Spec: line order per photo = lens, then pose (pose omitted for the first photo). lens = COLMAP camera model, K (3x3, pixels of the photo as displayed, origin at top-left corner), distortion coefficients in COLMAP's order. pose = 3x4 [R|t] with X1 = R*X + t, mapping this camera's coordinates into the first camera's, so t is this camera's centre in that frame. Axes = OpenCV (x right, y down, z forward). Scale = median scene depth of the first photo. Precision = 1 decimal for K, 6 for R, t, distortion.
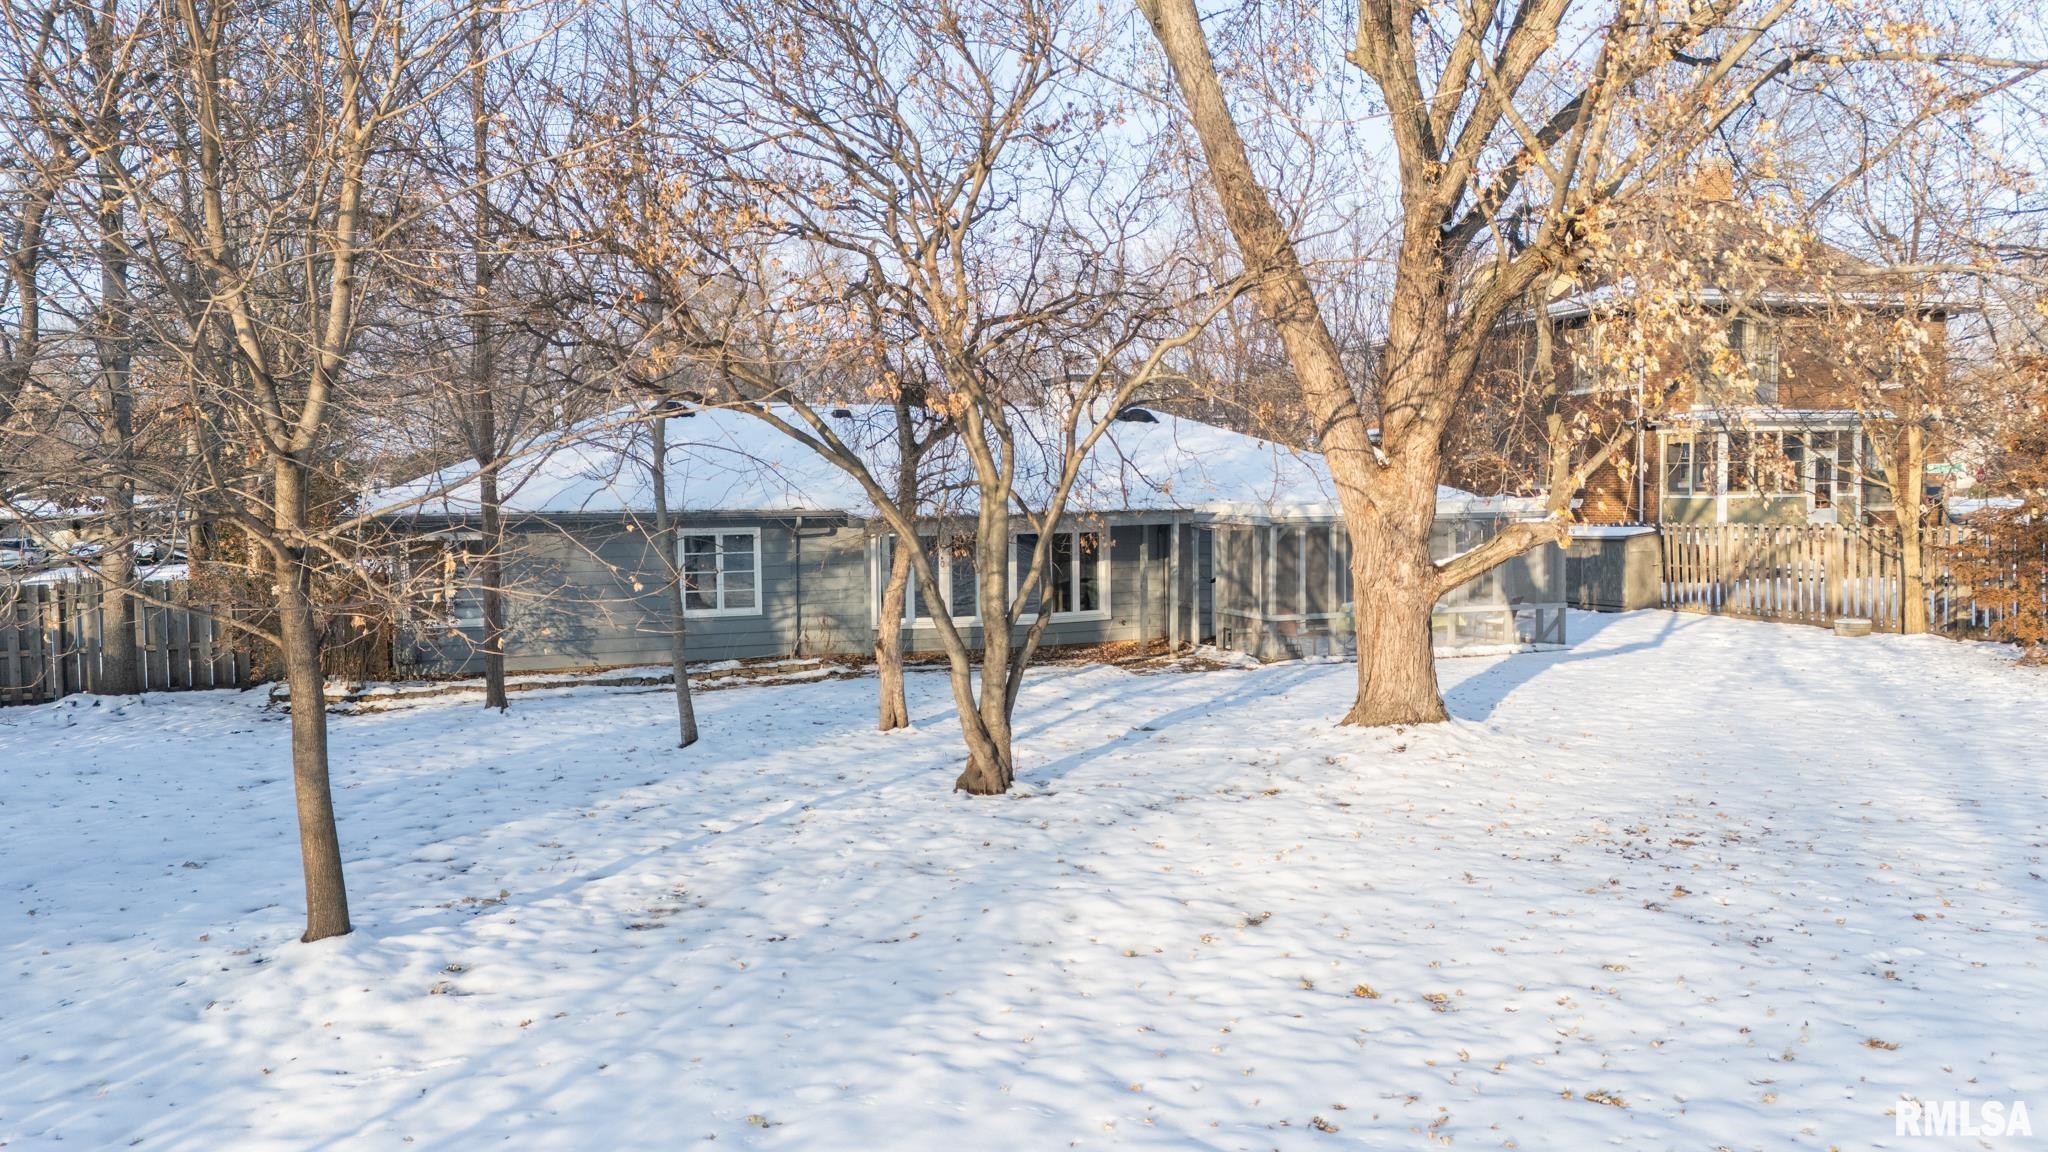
lens RADIAL K [[1474.6, 0, 1041.0], [0, 1474.6, 577.6], [0, 0, 1]] dist [0.069216, -0.071452]
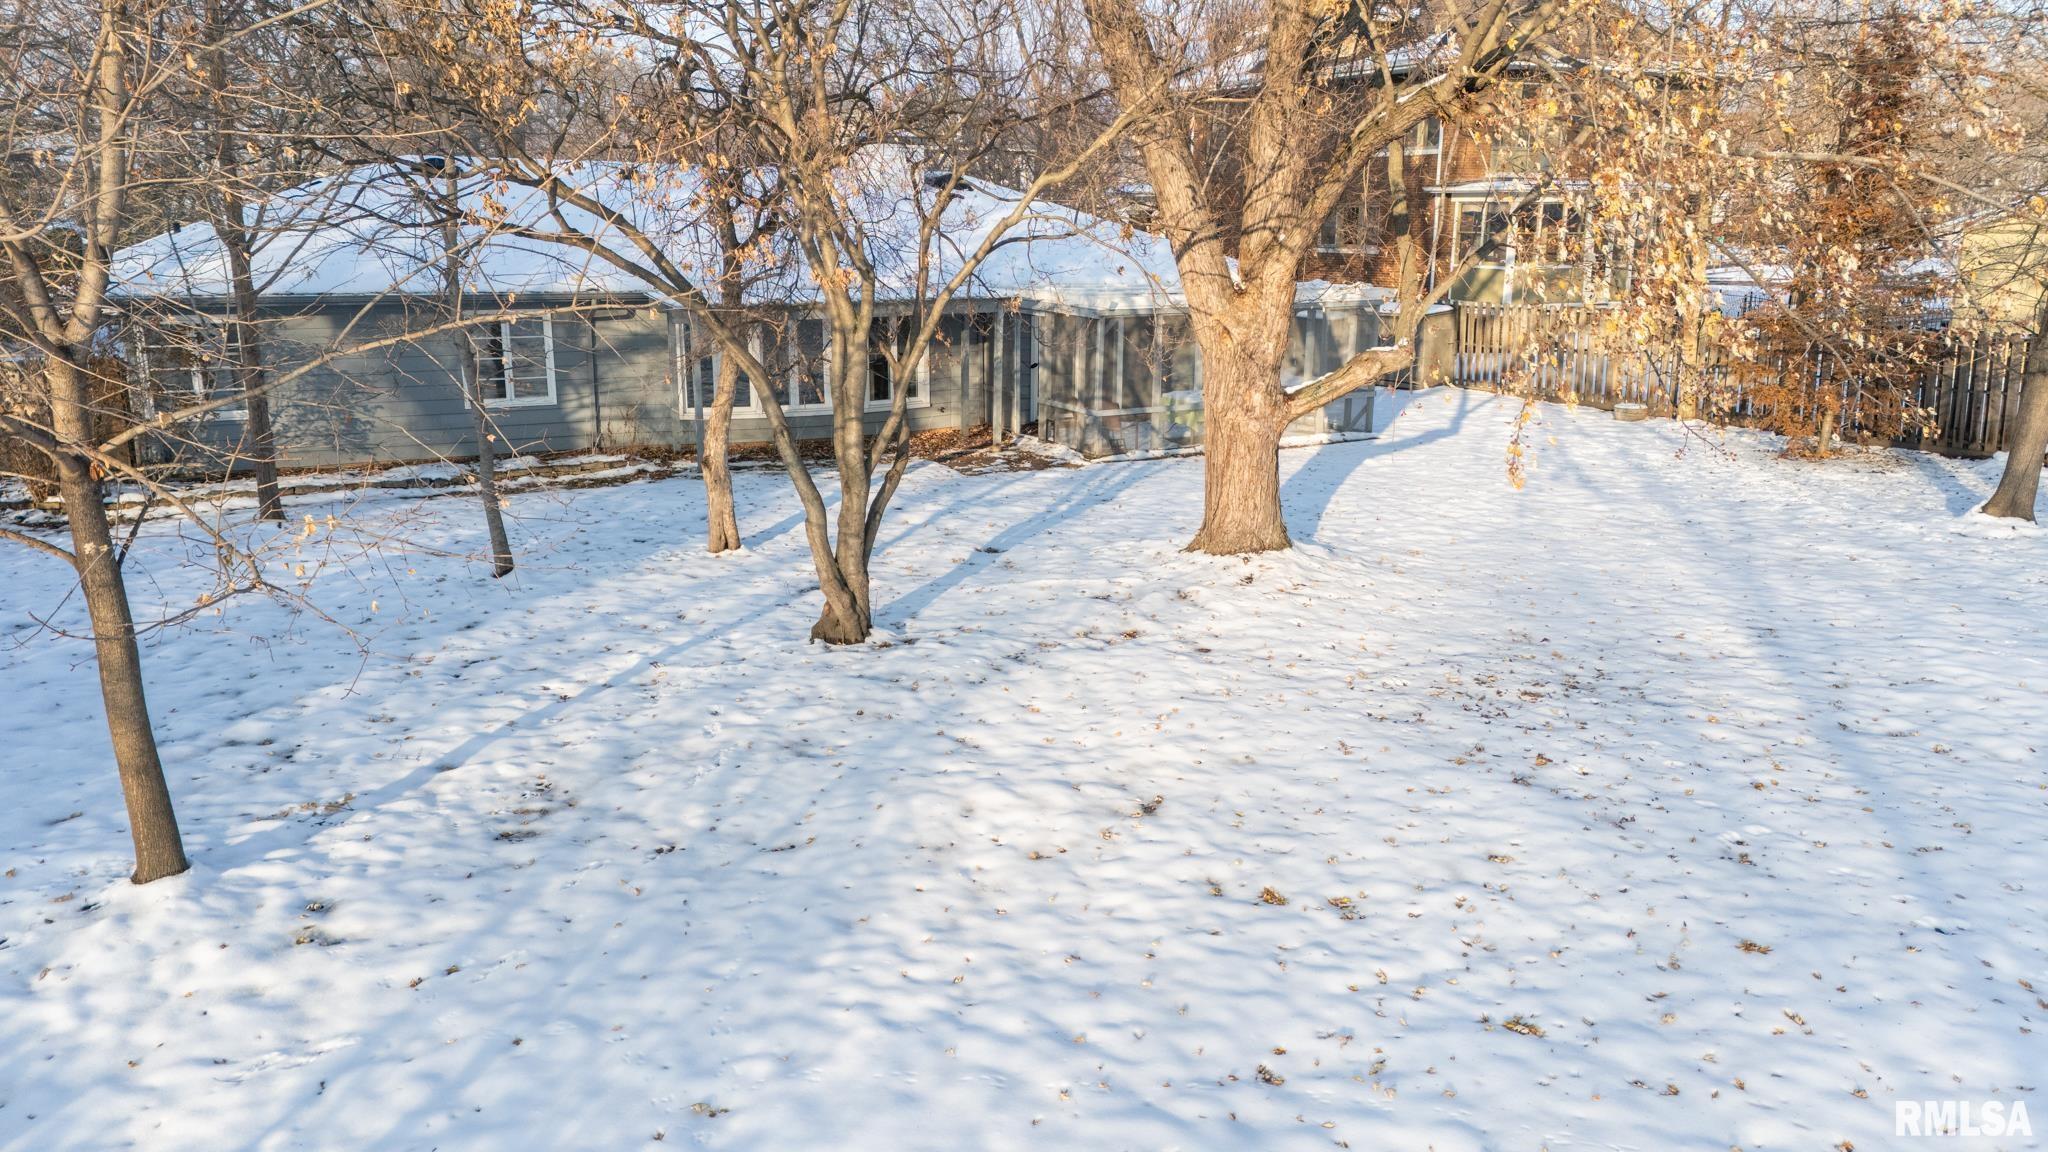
lens RADIAL K [[1474.6, 0, 1041.0], [0, 1474.6, 577.6], [0, 0, 1]] dist [0.069216, -0.071452]
pose [[0.988724, -0.015704, 0.148922, -0.066557], [-0.011189, 0.983958, 0.178050, -0.088805], [-0.149329, -0.177709, 0.972687, 0.052550]]
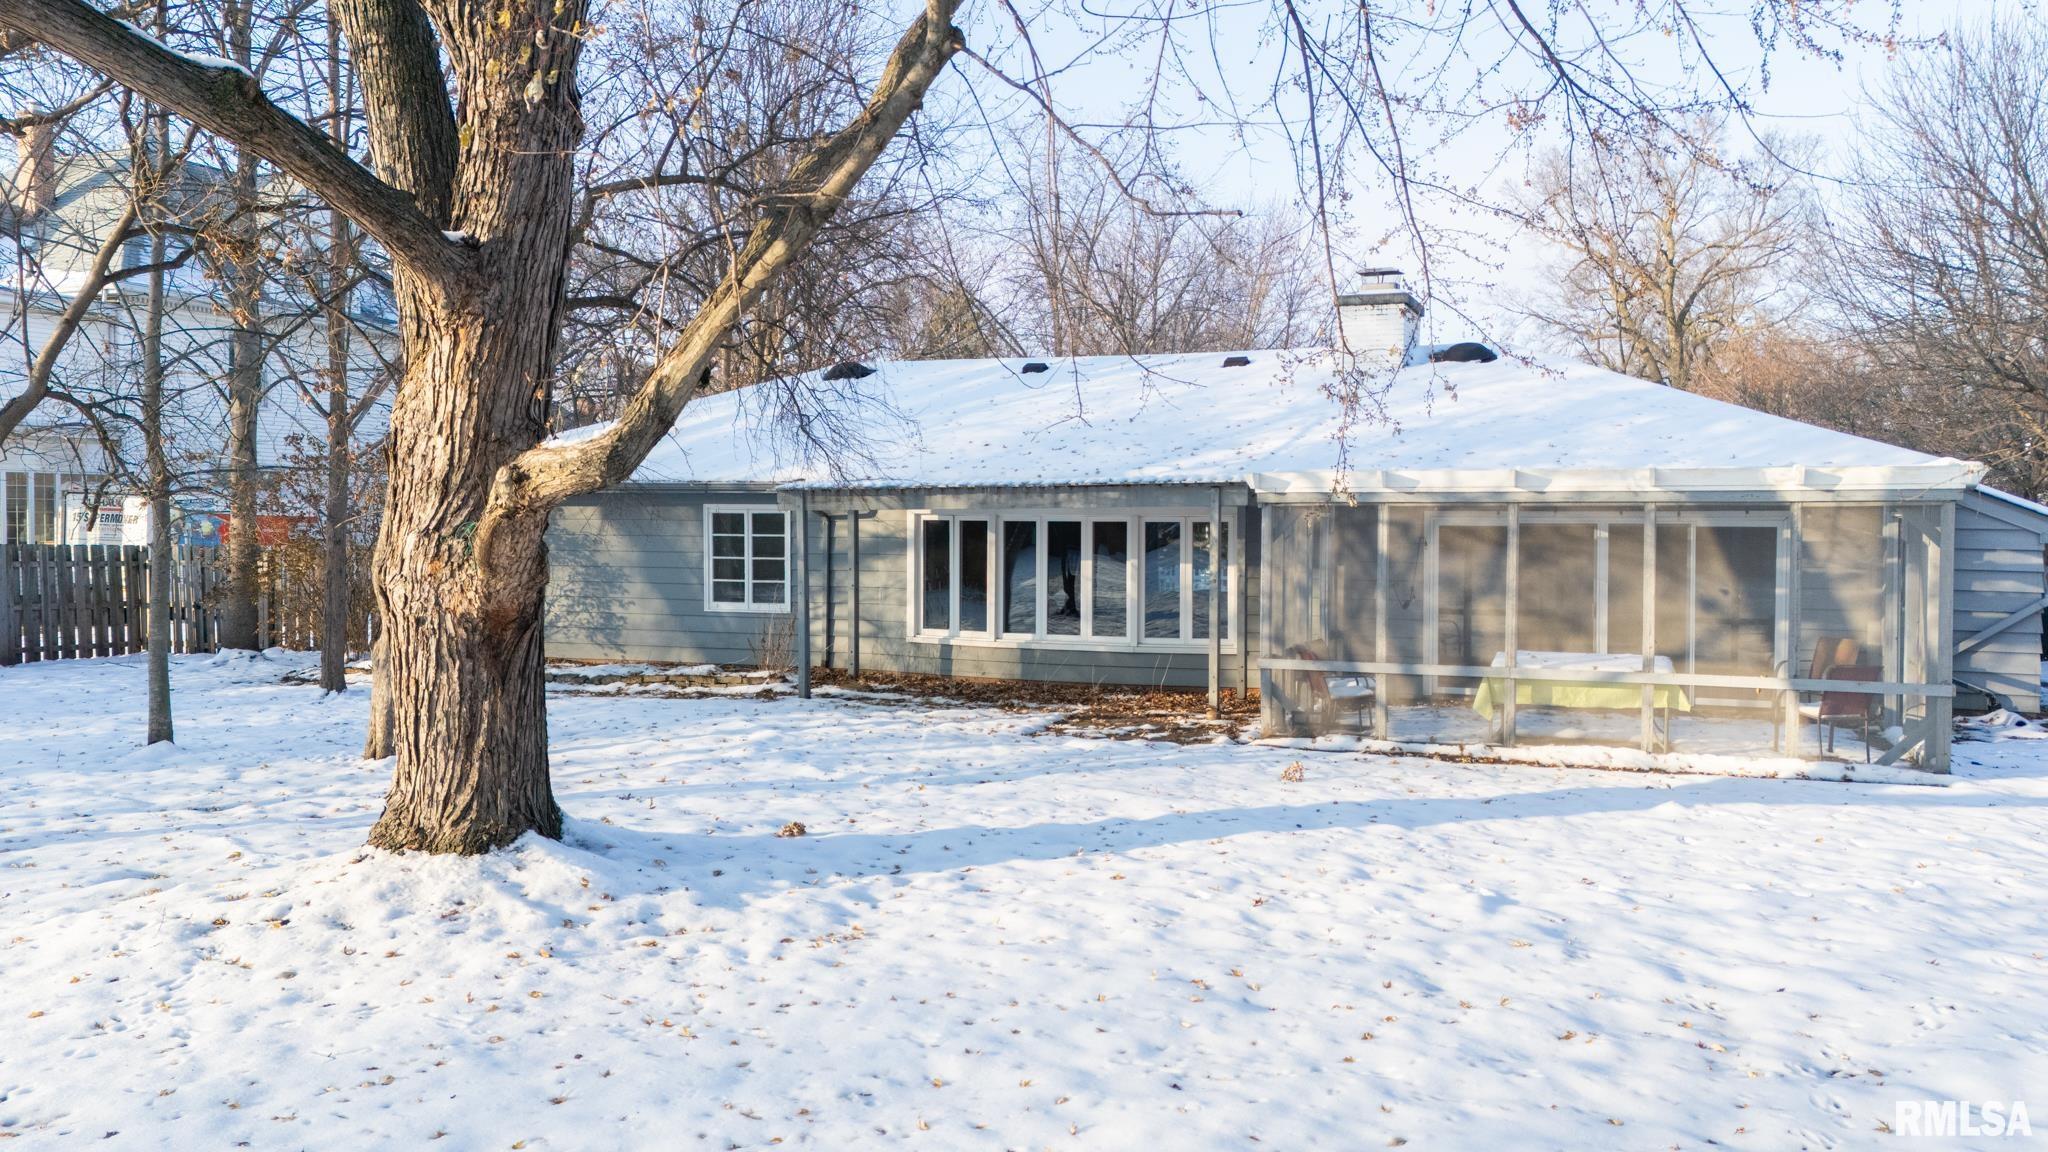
lens RADIAL K [[1474.6, 0, 1041.0], [0, 1474.6, 577.6], [0, 0, 1]] dist [0.069216, -0.071452]
pose [[0.782766, 0.042511, -0.620863, 0.980240], [-0.051342, 0.998674, 0.003650, -0.010496], [0.620195, 0.029019, 0.783911, 1.051837]]
